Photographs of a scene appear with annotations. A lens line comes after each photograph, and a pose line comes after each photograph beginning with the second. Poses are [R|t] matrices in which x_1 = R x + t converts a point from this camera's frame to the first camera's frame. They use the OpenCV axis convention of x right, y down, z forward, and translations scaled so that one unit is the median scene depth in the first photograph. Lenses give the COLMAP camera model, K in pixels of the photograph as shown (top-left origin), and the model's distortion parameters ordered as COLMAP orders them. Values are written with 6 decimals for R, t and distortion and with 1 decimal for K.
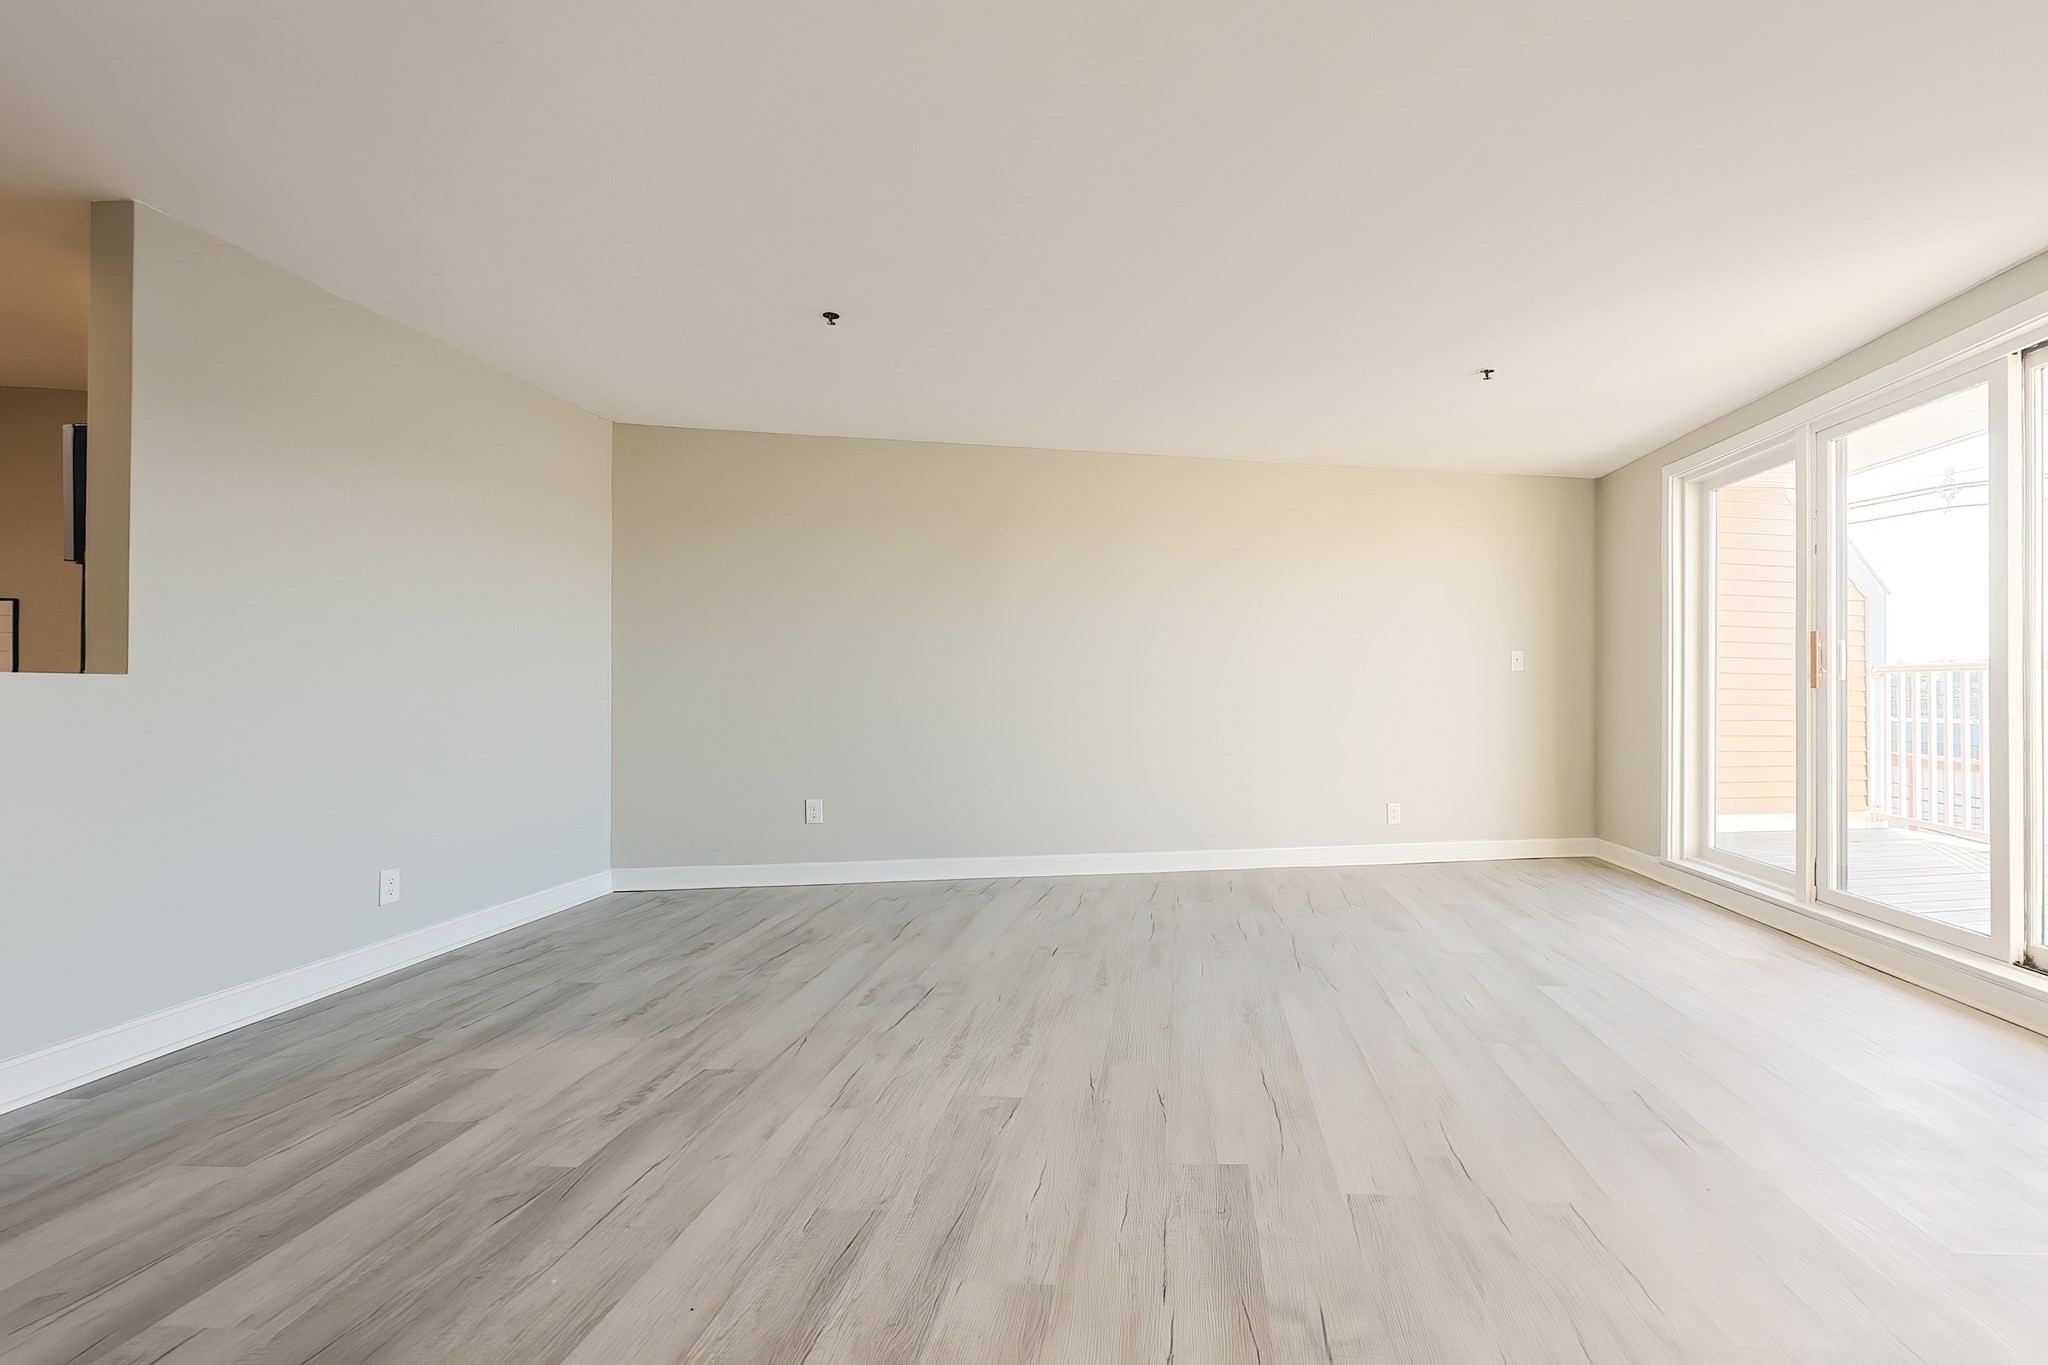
lens RADIAL K [[894.9, 0, 1140.8], [0, 894.9, 679.3], [0, 0, 1]] dist [-0.003082, -0.000372]
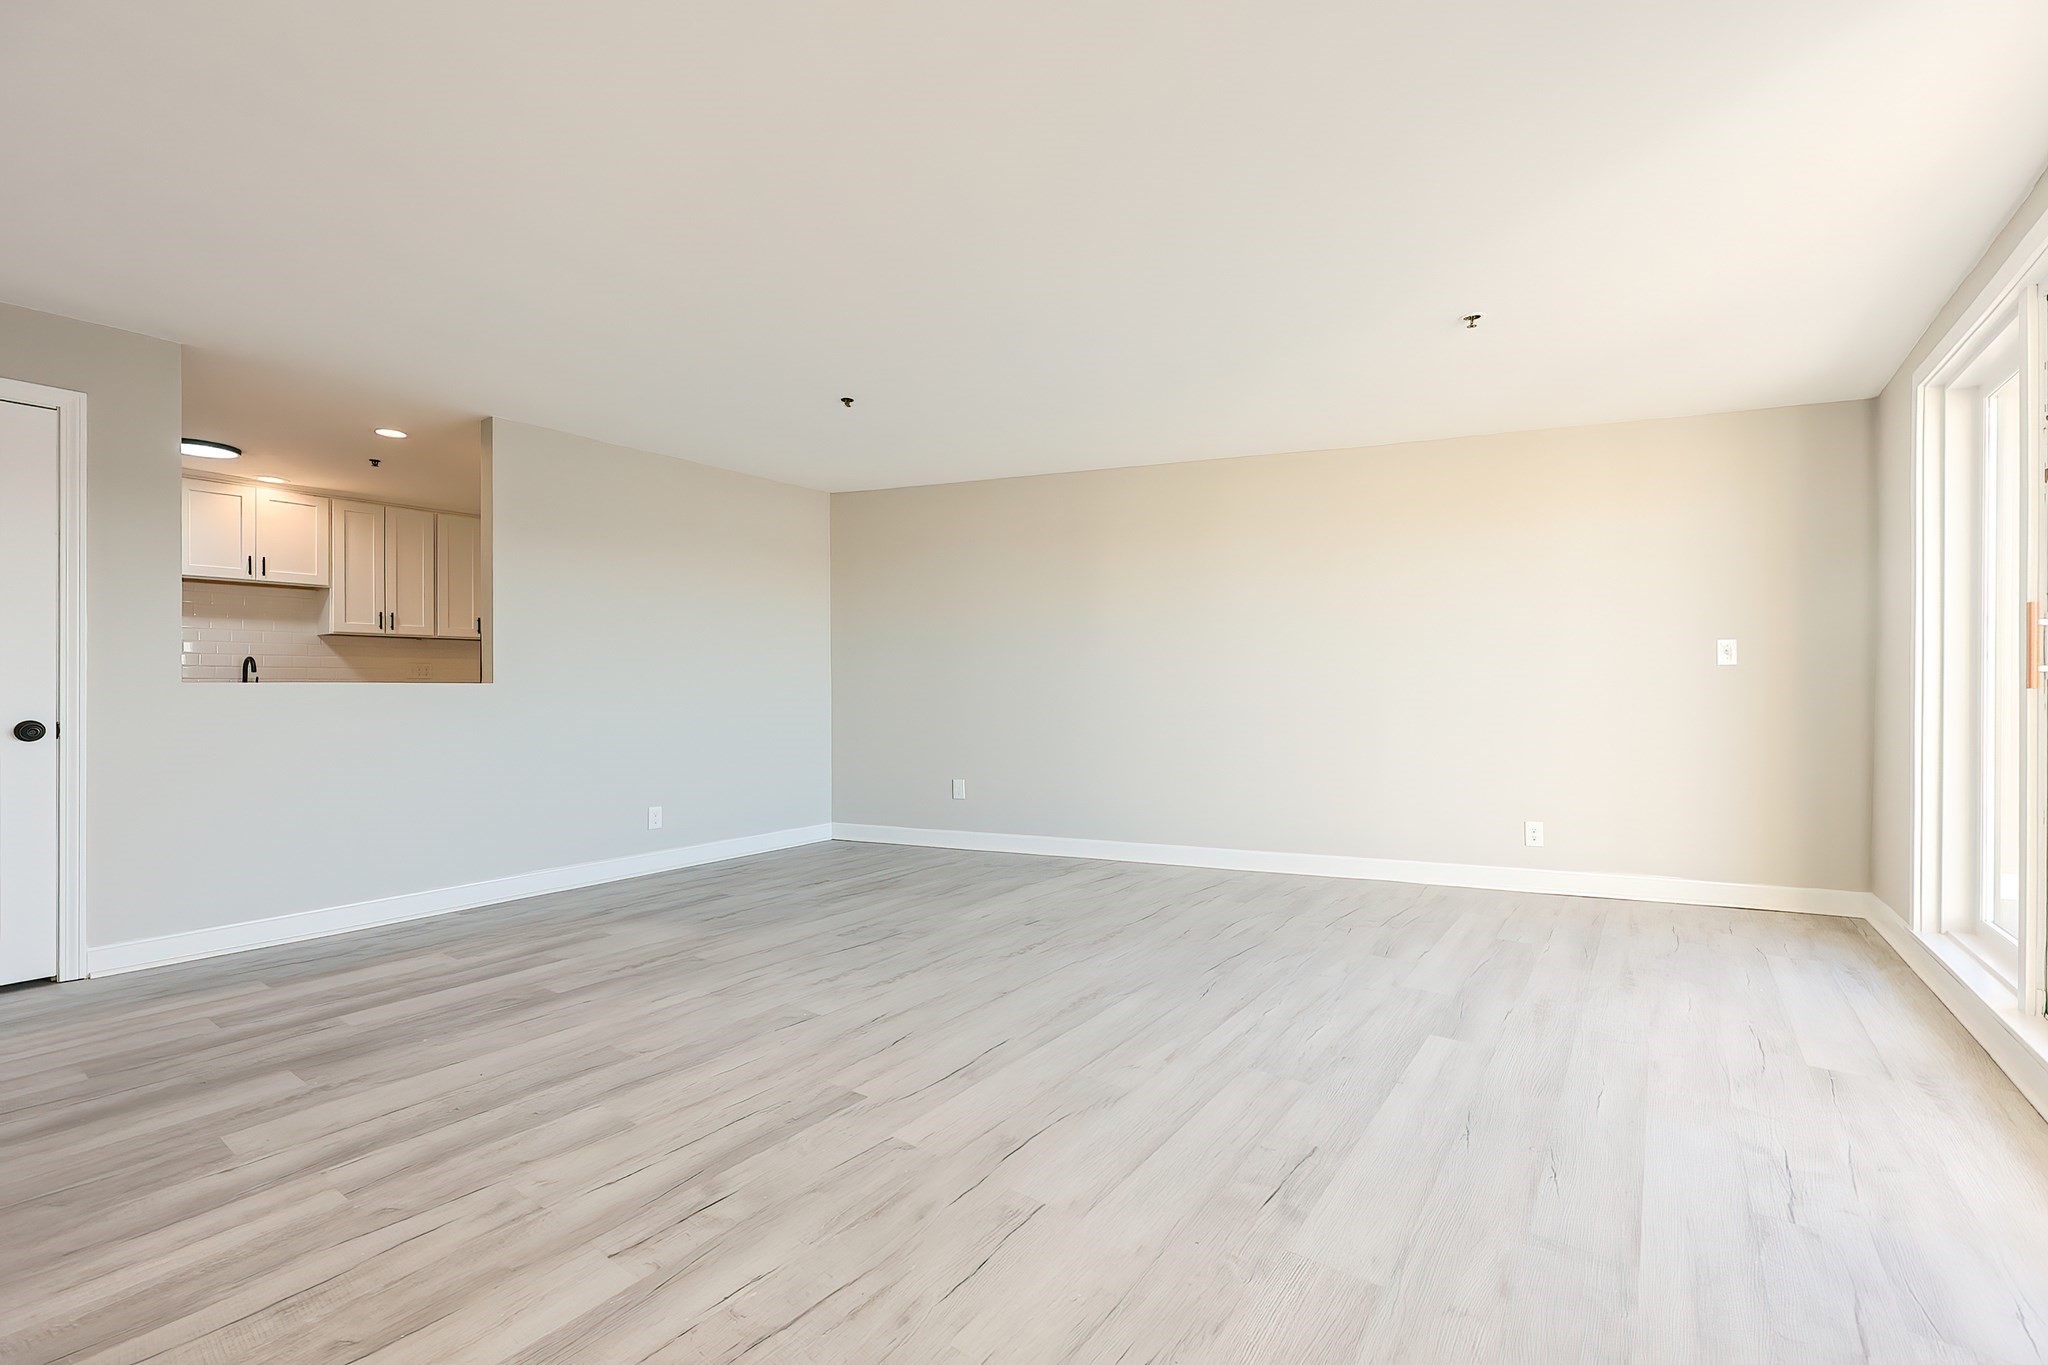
lens RADIAL K [[852.3, 0, 1061.3], [0, 852.3, 749.5], [0, 0, 1]] dist [-0.000326, 0.000269]
pose [[0.850975, 0.036422, -0.523942, 0.578572], [0.008578, 0.996496, 0.083205, -0.006831], [0.525136, -0.075300, 0.847680, 0.130350]]
